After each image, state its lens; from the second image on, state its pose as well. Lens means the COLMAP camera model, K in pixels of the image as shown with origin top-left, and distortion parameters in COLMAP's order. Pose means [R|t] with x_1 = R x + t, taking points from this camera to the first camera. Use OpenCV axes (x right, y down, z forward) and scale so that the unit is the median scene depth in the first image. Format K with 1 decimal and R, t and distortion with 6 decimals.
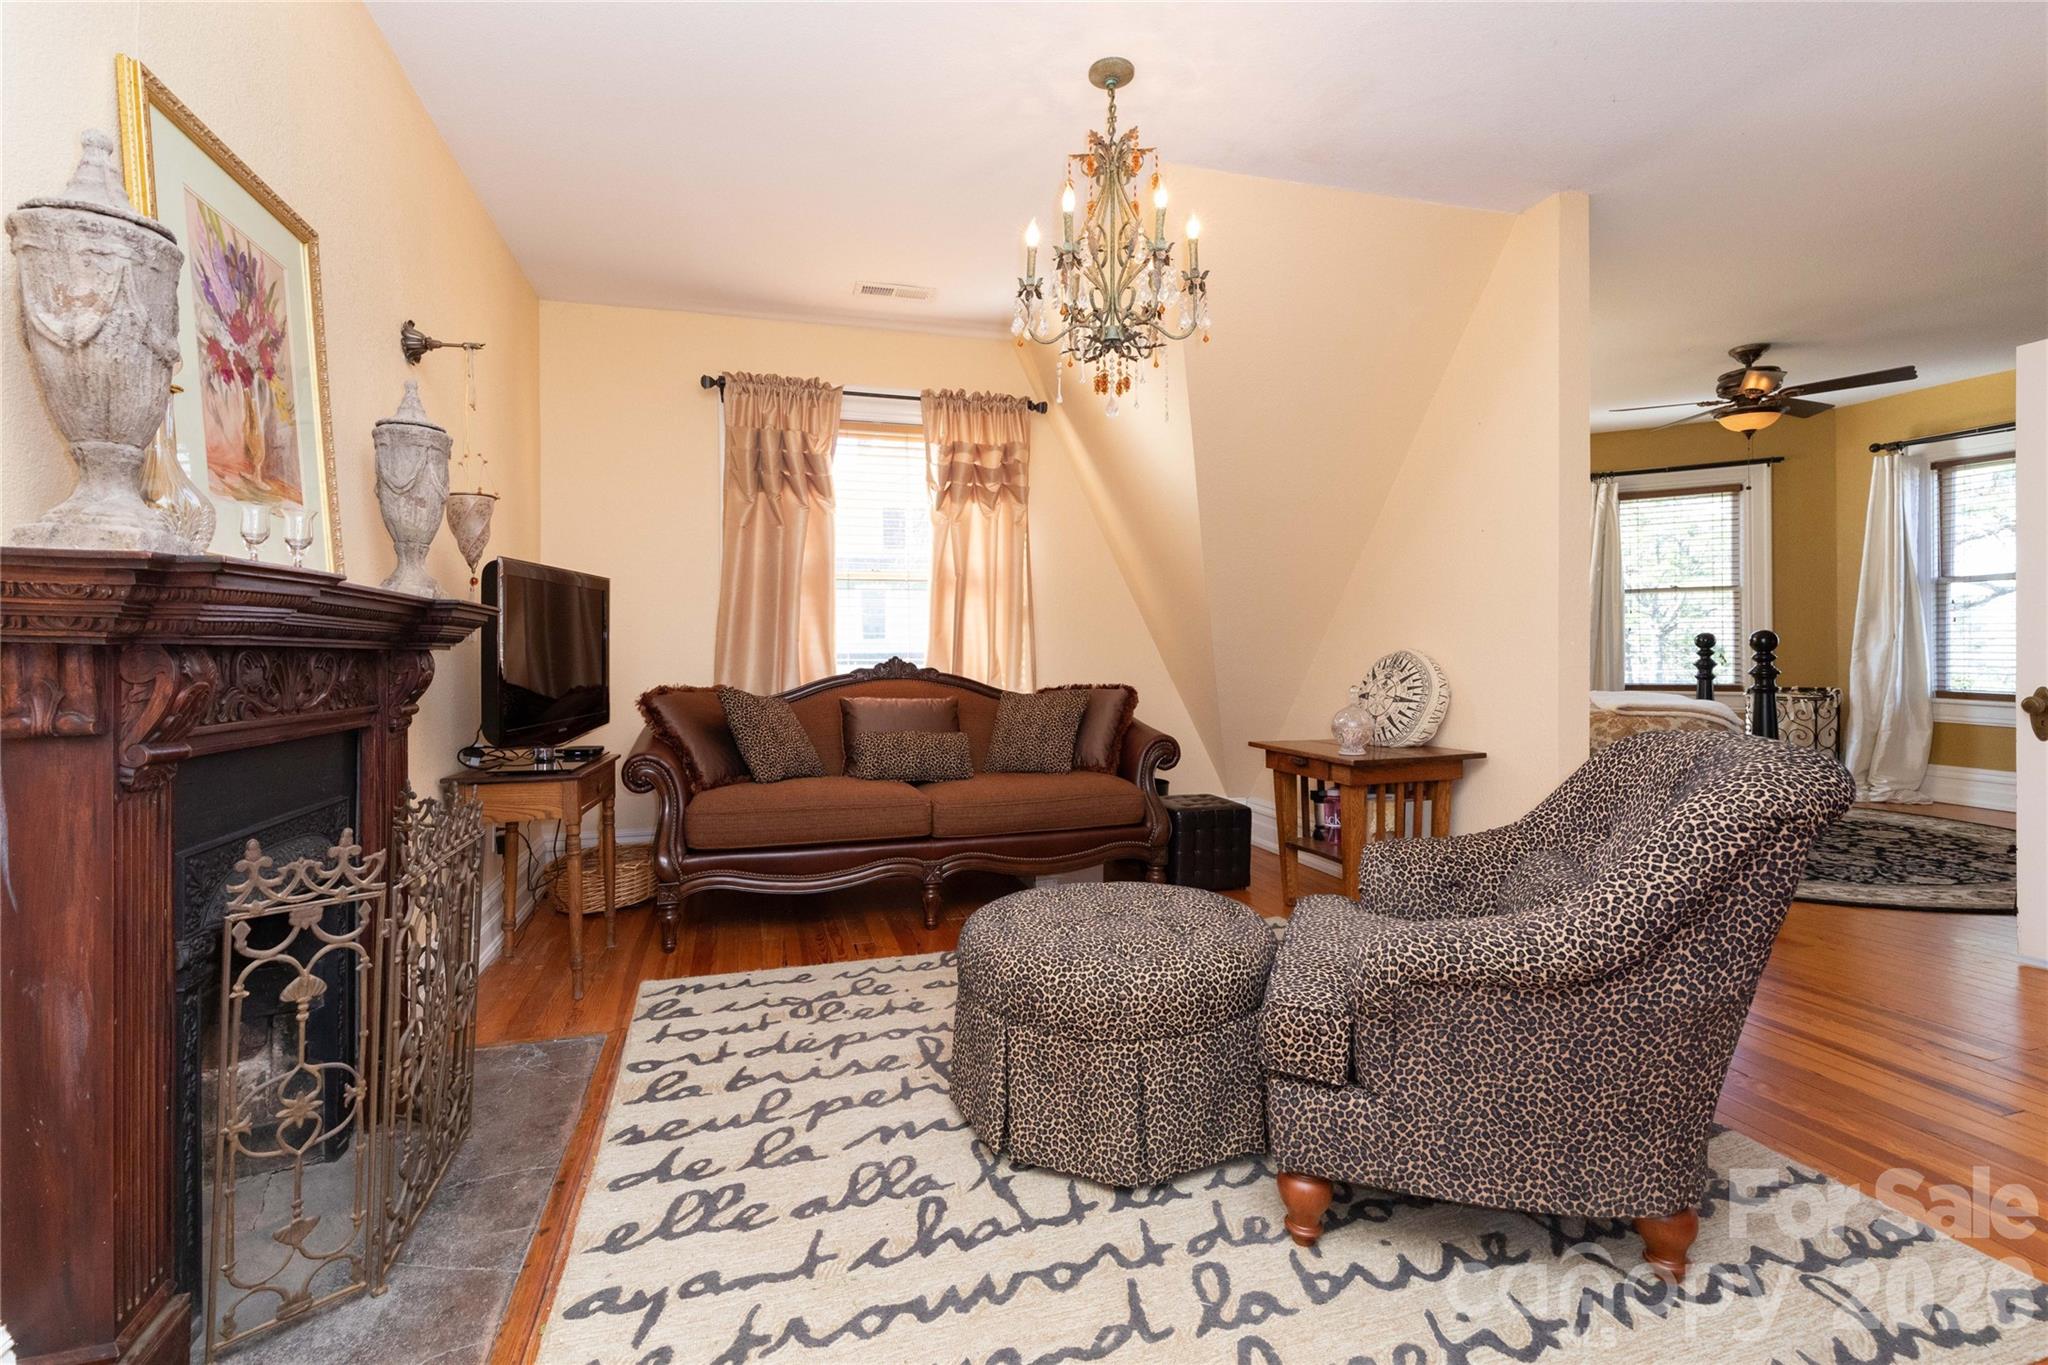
lens RADIAL K [[957.1, 0, 994.3], [0, 957.1, 643.7], [0, 0, 1]] dist [0.000662, 0.000054]
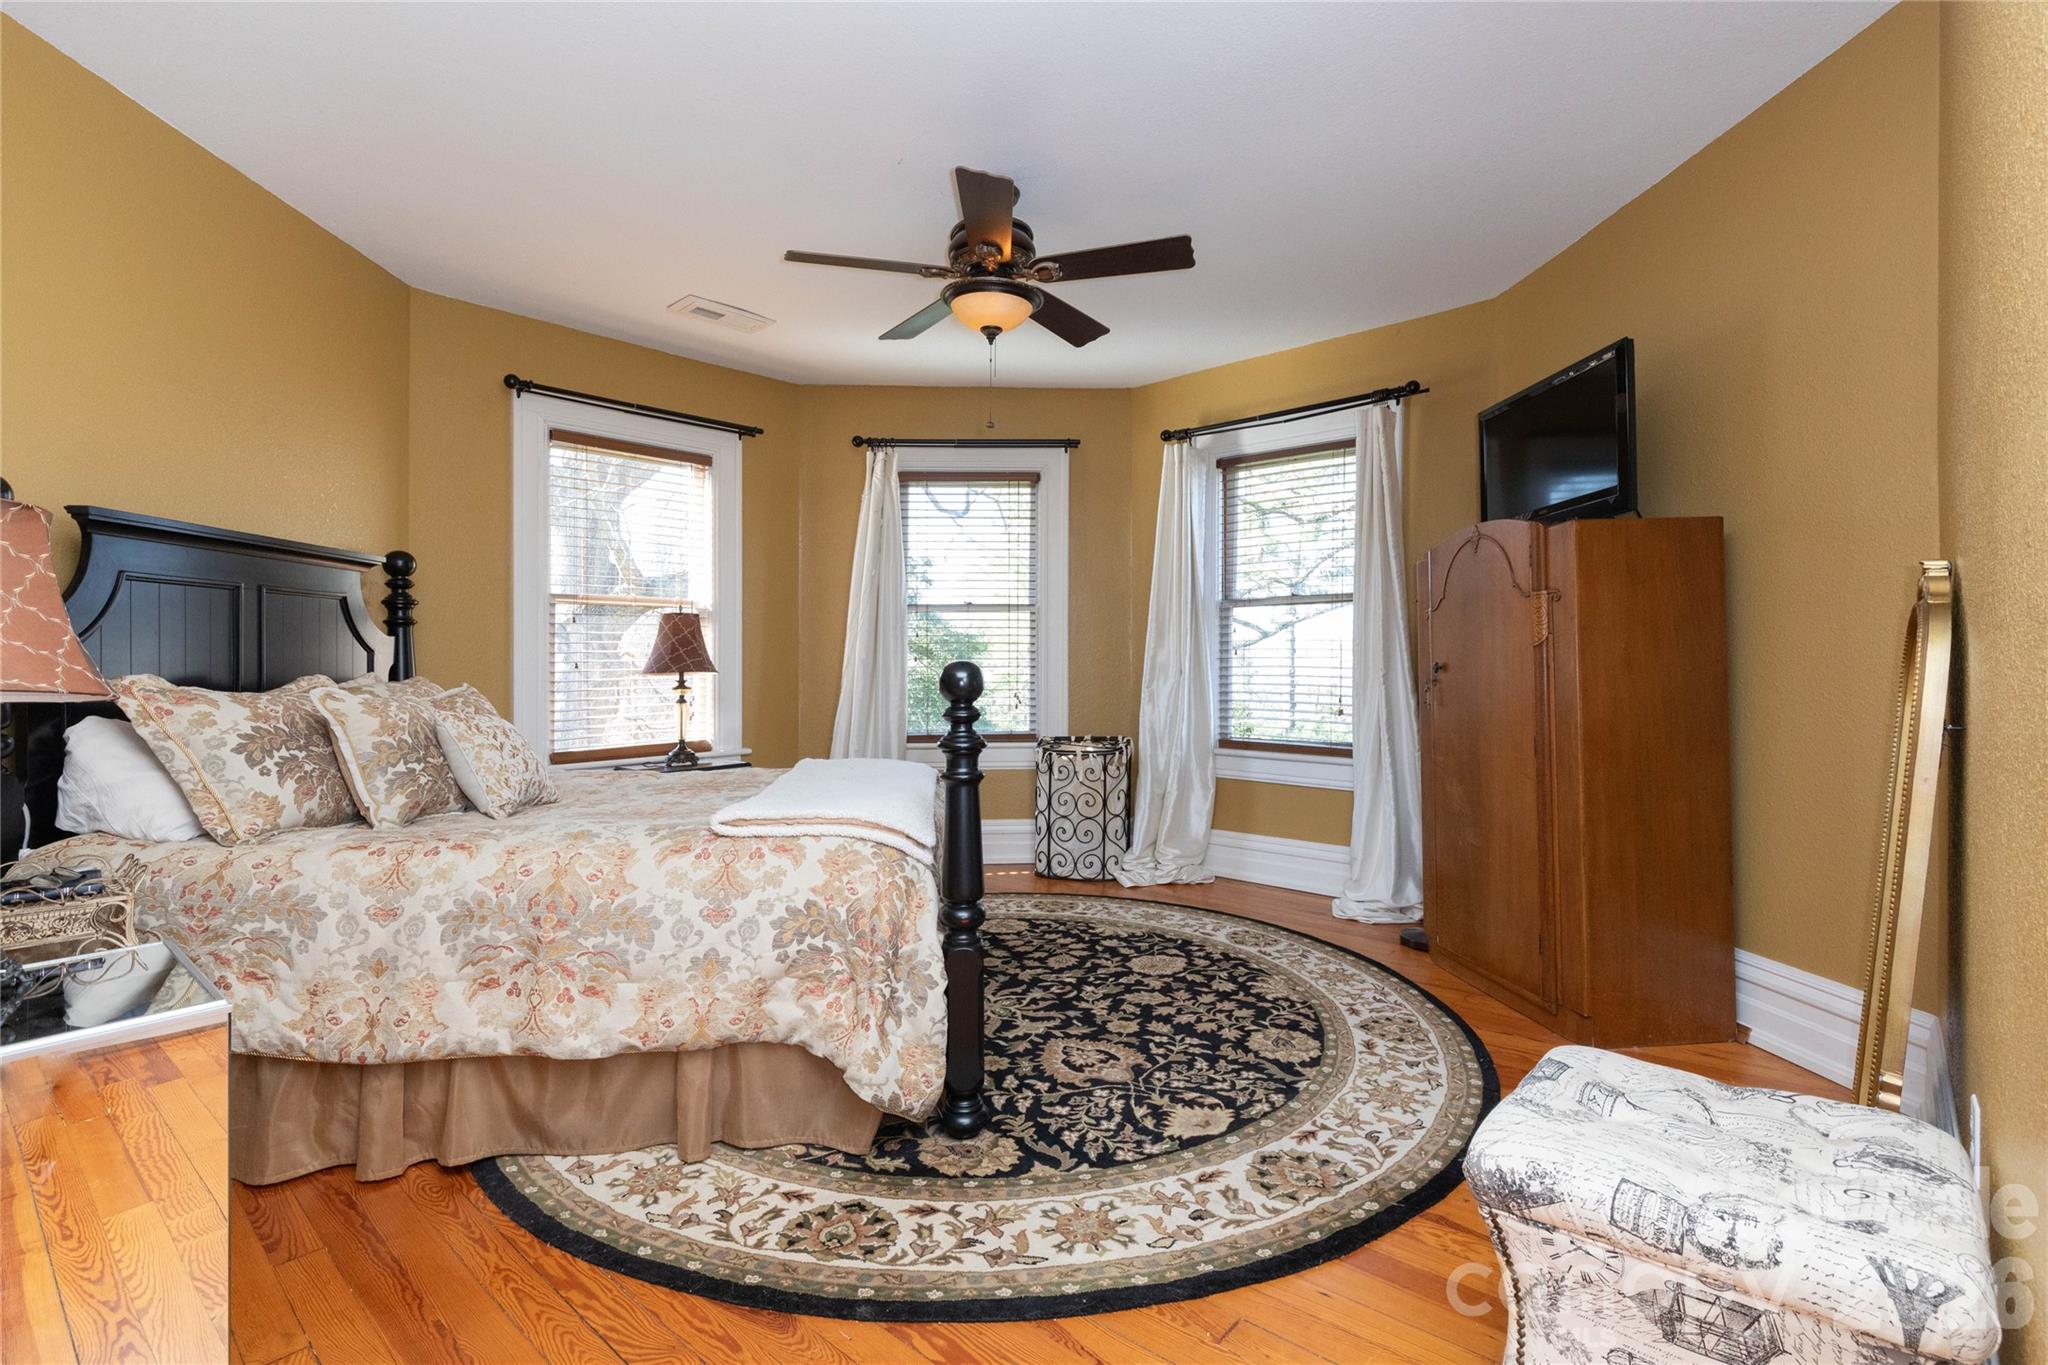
lens RADIAL K [[1018.4, 0, 1023.0], [0, 1018.4, 676.0], [0, 0, 1]] dist [-0.001905, -0.000097]
pose [[0.836529, 0.006634, 0.547883, 0.365776], [-0.009367, 0.999954, 0.002194, -0.005456], [-0.547843, -0.006967, 0.836552, 0.363670]]
